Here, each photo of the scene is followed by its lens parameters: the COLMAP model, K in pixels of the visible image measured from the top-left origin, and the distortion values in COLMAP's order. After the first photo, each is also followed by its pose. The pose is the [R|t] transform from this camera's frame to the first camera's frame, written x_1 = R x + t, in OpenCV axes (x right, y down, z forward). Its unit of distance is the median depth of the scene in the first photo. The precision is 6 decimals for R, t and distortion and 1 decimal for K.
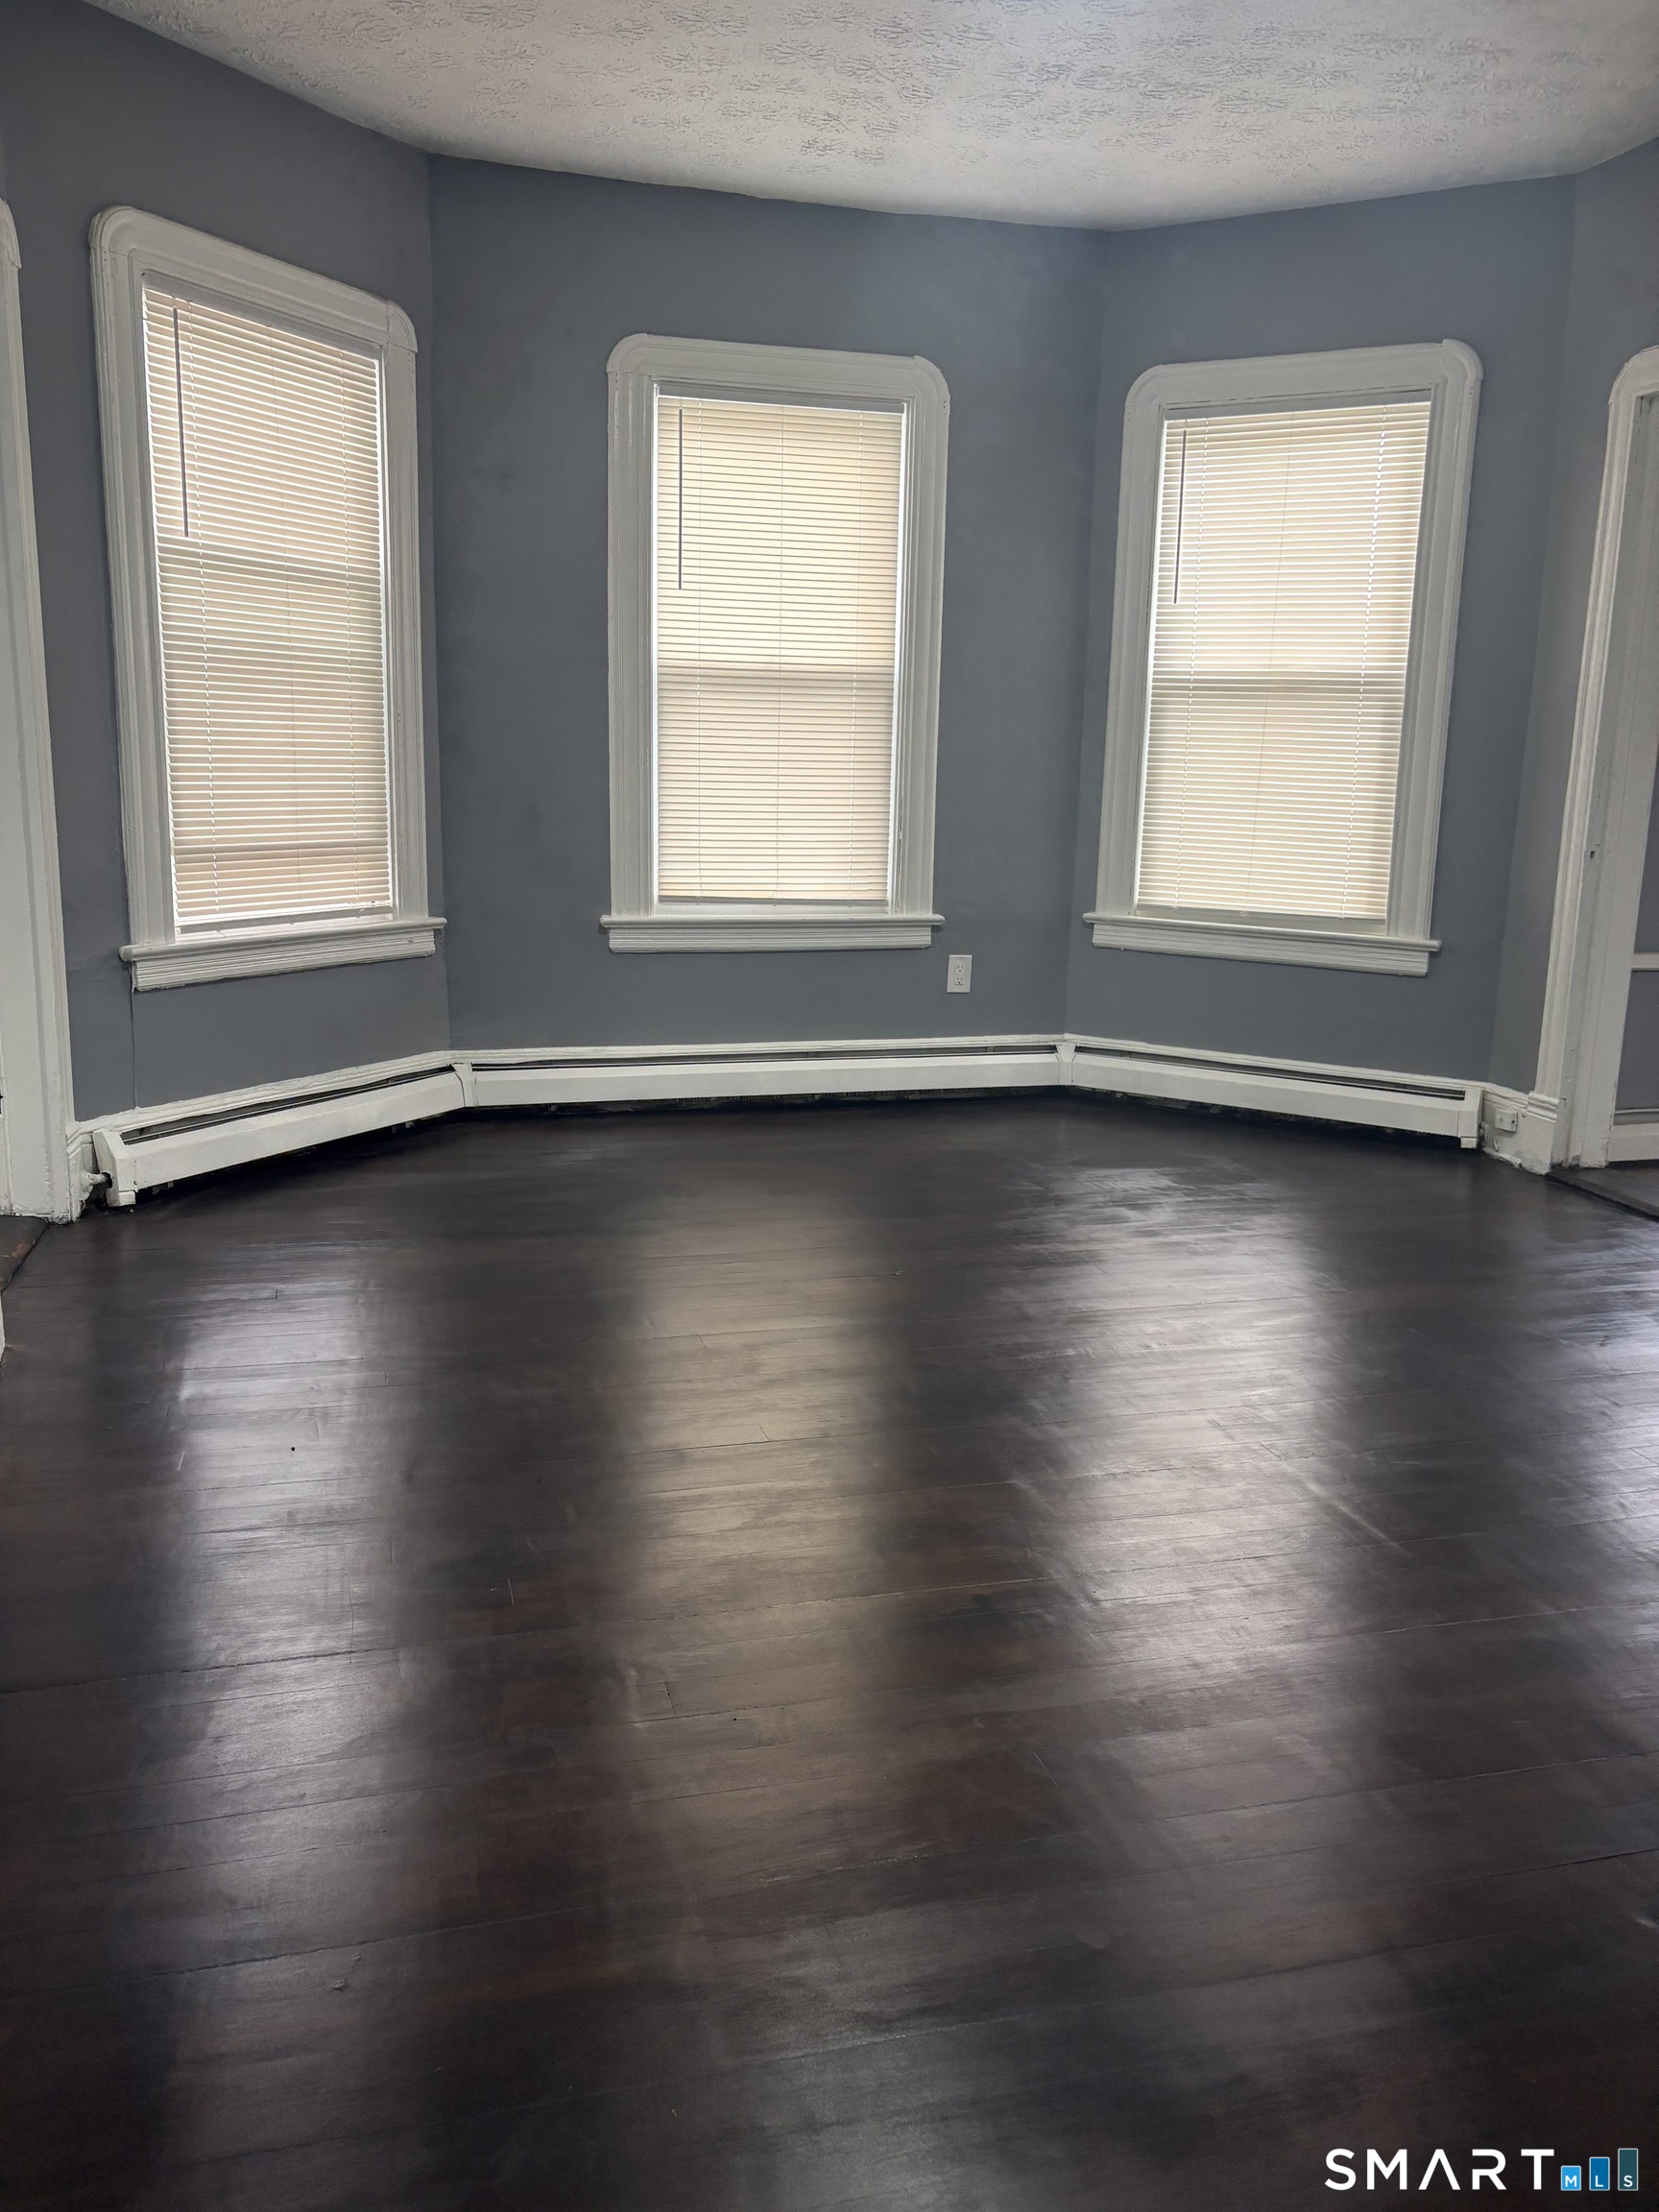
lens RADIAL K [[1698.4, 0, 829.5], [0, 1698.4, 1106.0], [0, 0, 1]] dist [0.071653, 0.002014]
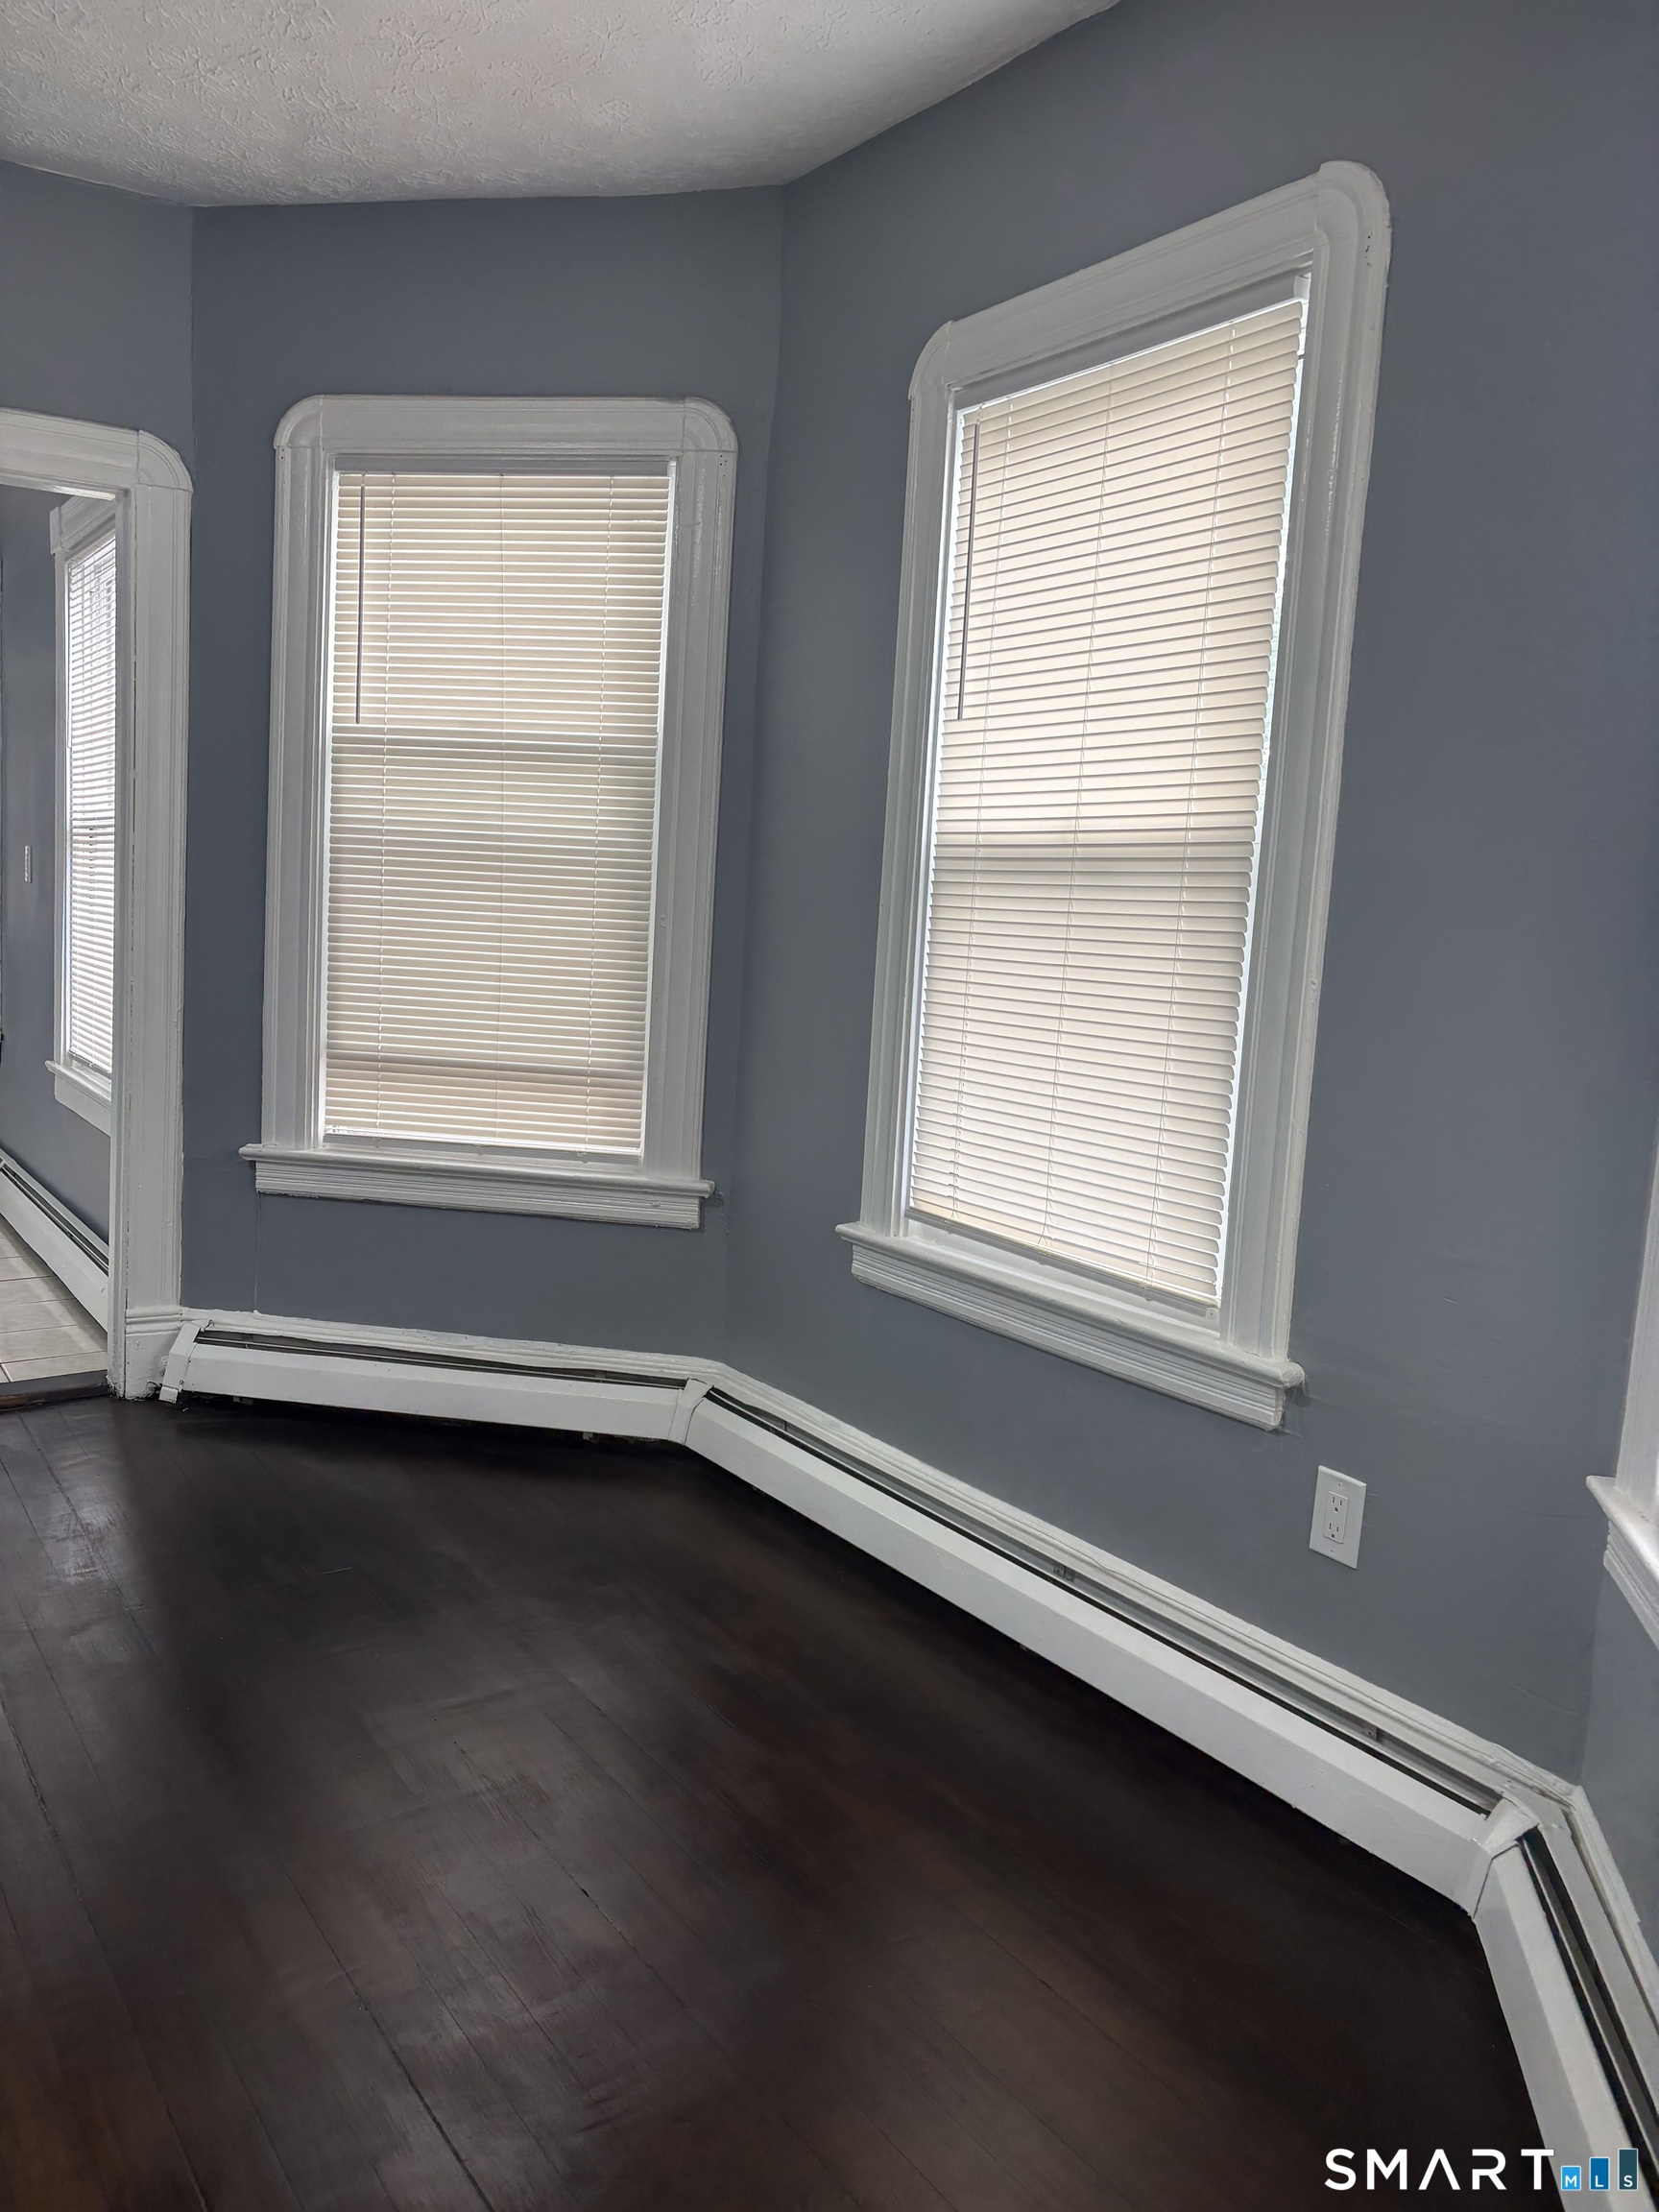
lens RADIAL K [[1698.4, 0, 829.5], [0, 1698.4, 1106.0], [0, 0, 1]] dist [0.071653, 0.002014]
pose [[0.309241, 0.110092, -0.944590, 0.525652], [-0.234070, 0.971531, 0.036602, -0.198083], [0.921728, 0.209781, 0.326206, 0.866461]]
